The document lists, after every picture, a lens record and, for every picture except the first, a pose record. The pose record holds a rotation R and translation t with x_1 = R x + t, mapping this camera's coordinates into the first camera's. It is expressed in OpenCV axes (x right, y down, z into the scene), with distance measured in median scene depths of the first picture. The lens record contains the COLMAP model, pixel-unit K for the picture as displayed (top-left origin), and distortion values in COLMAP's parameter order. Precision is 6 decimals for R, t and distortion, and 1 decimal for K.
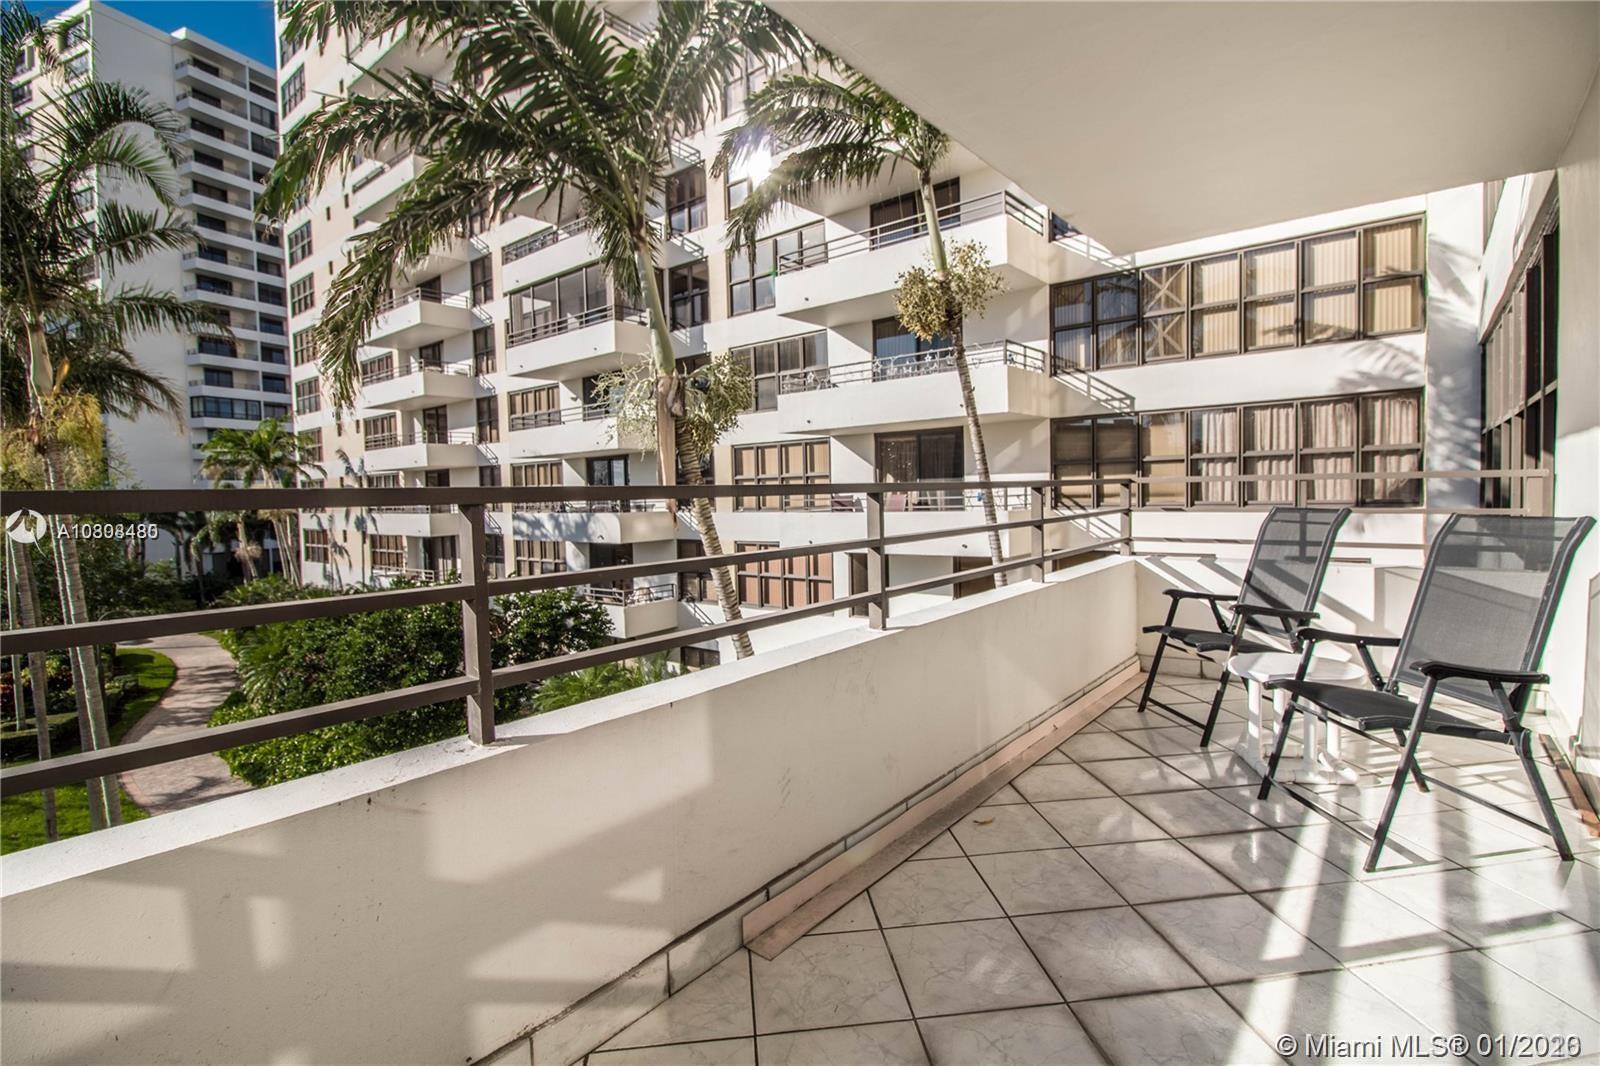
lens RADIAL K [[739.9, 0, 808.4], [0, 739.9, 525.5], [0, 0, 1]] dist [-0.001873, -0.009391]
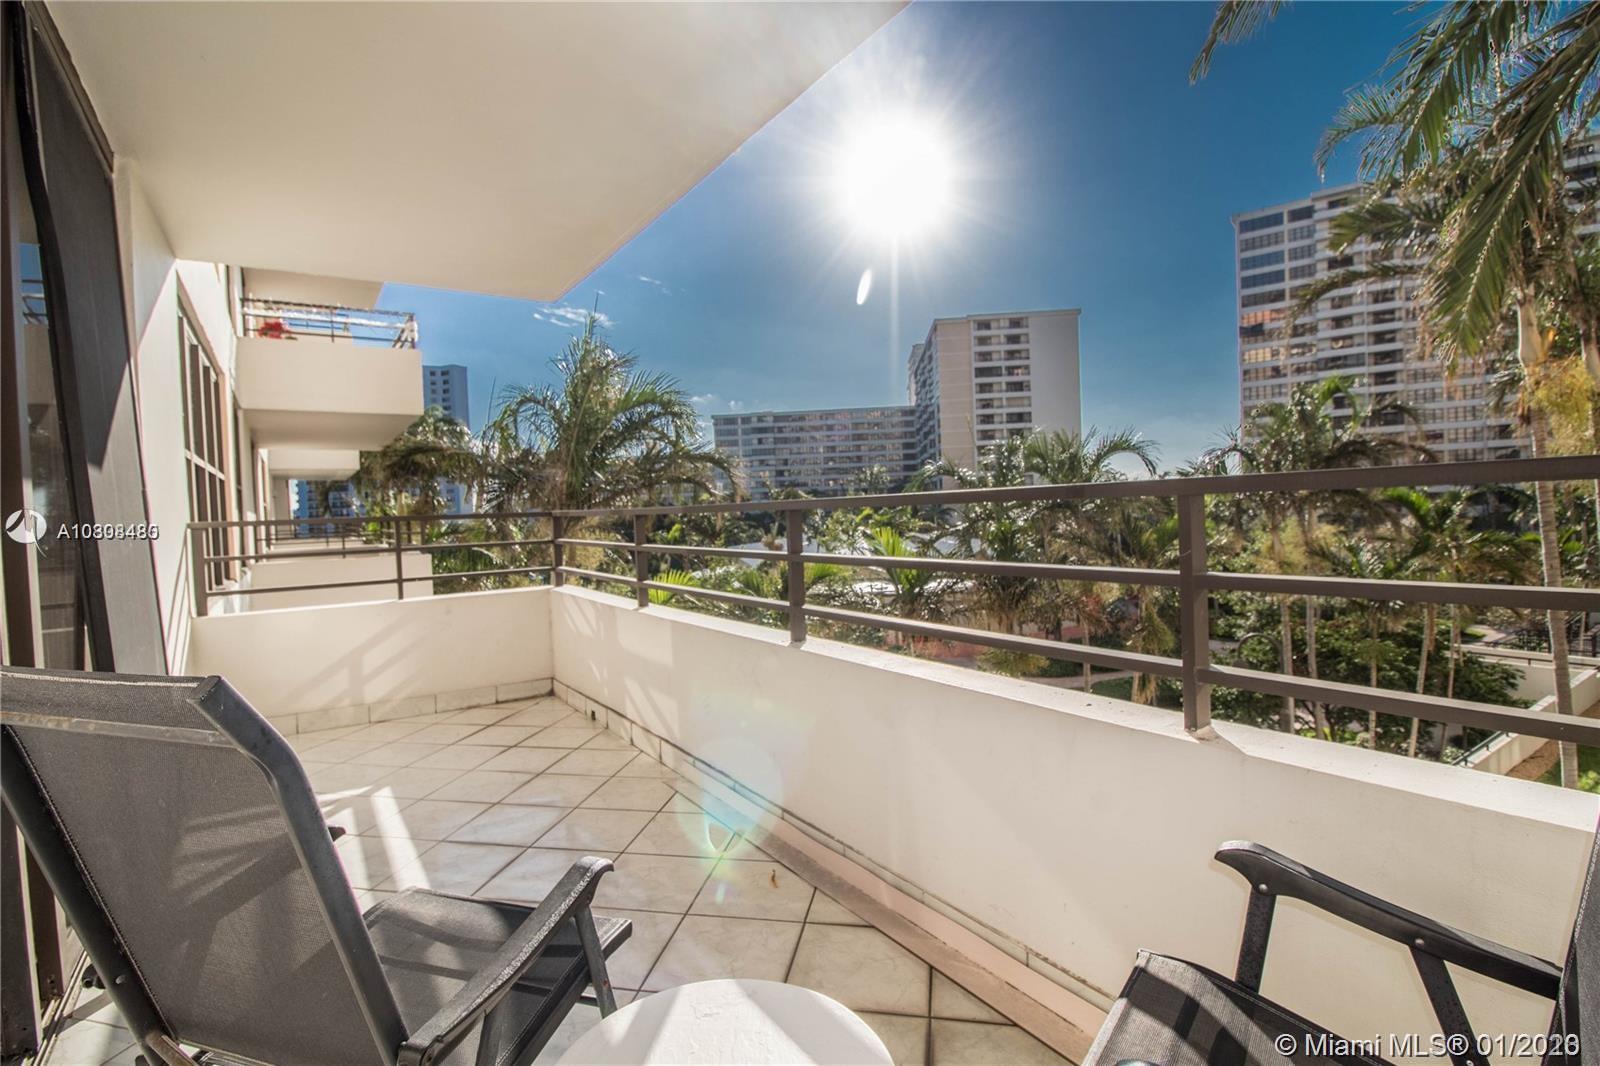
lens RADIAL K [[770.7, 0, 800.9], [0, 770.7, 526.1], [0, 0, 1]] dist [0.000904, -0.014400]
pose [[-0.290929, 0.058003, -0.954985, 0.105636], [0.002457, 0.998203, 0.059879, -0.007843], [0.956742, 0.015074, -0.290548, 0.125328]]
